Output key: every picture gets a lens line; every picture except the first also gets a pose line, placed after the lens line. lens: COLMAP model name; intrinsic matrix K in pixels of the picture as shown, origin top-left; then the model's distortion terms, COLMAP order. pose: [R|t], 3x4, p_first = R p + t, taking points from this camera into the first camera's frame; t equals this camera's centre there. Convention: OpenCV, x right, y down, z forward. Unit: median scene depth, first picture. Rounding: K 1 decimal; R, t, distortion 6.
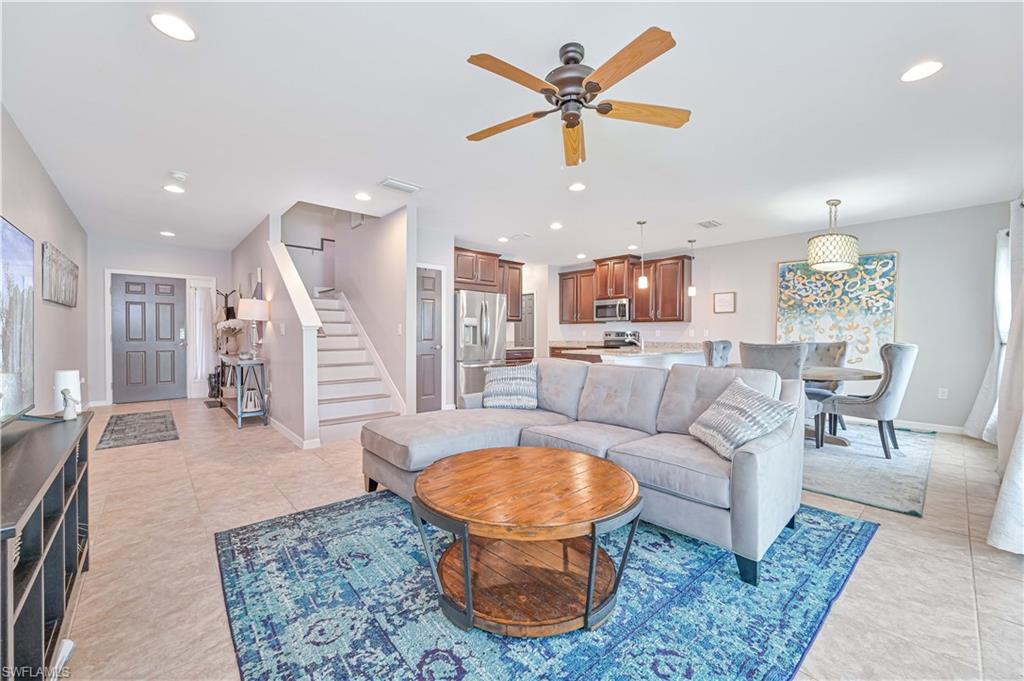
lens RADIAL K [[403.7, 0, 515.3], [0, 403.7, 335.8], [0, 0, 1]] dist [-0.001957, -0.000190]
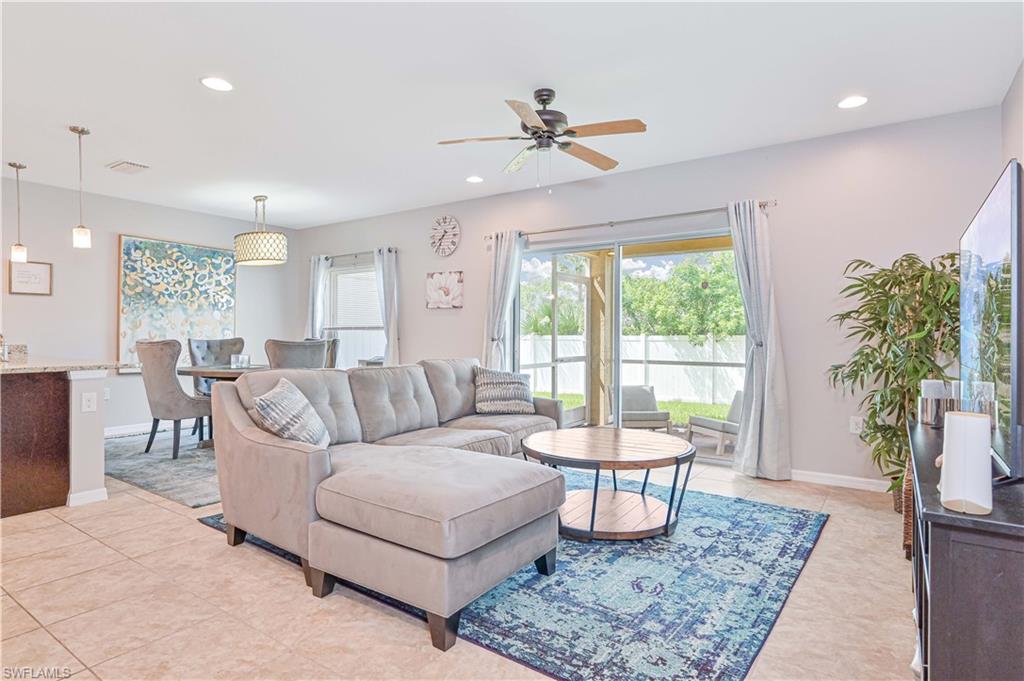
lens RADIAL K [[548.7, 0, 512.9], [0, 548.7, 337.7], [0, 0, 1]] dist [0.000184, 0.000081]
pose [[-0.221132, -0.012913, 0.975158, -0.592990], [-0.001735, 0.999916, 0.012847, -0.004694], [-0.975242, 0.001149, -0.221136, 0.609326]]
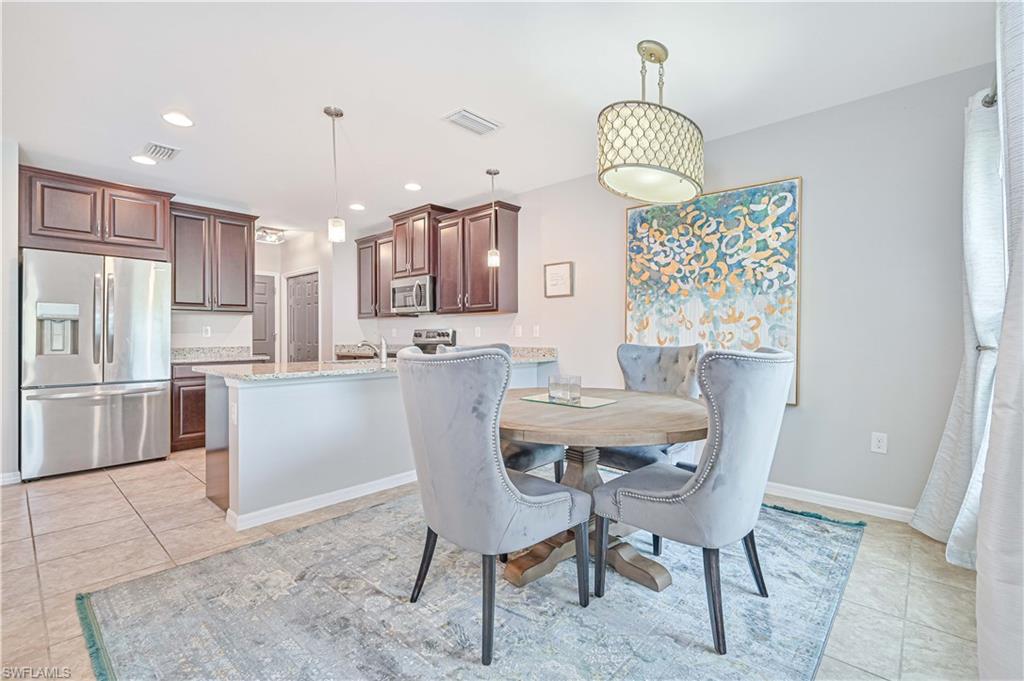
lens RADIAL K [[463.0, 0, 516.1], [0, 463.0, 329.8], [0, 0, 1]] dist [0.002009, 0.000365]
pose [[0.995134, -0.006205, 0.098335, 0.502318], [0.007745, 0.999853, -0.015290, 0.002726], [-0.098225, 0.015977, 0.995036, 0.418104]]
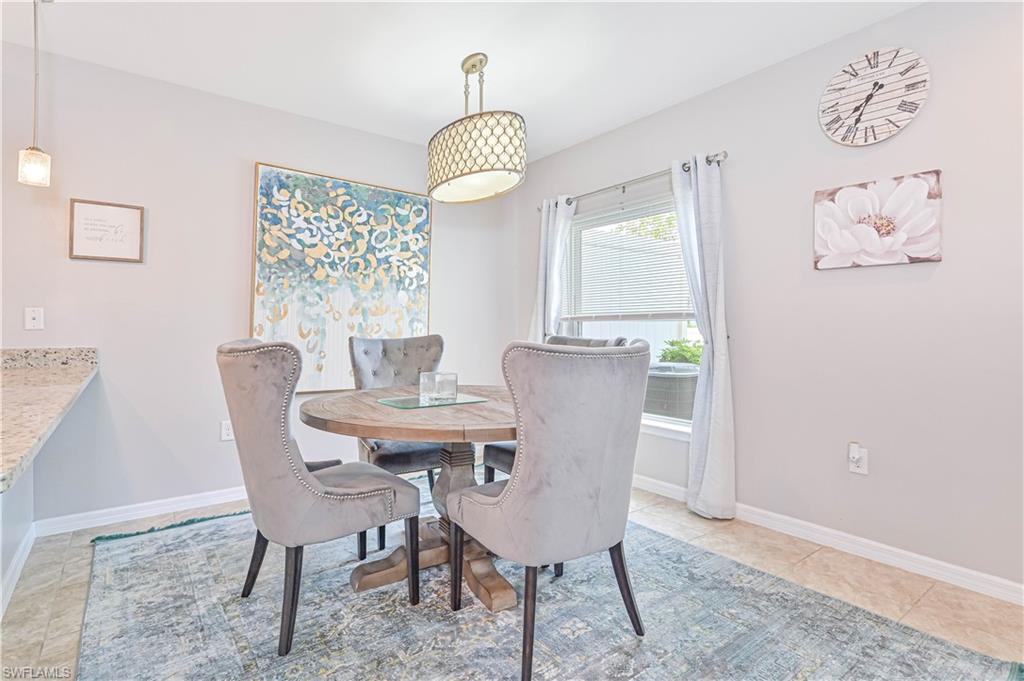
lens RADIAL K [[504.2, 0, 513.6], [0, 504.2, 314.3], [0, 0, 1]] dist [-0.000722, 0.000503]
pose [[0.082799, 0.020814, 0.996349, 0.143262], [0.002918, 0.999773, -0.021128, 0.000331], [-0.996562, 0.004657, 0.082719, 0.791172]]
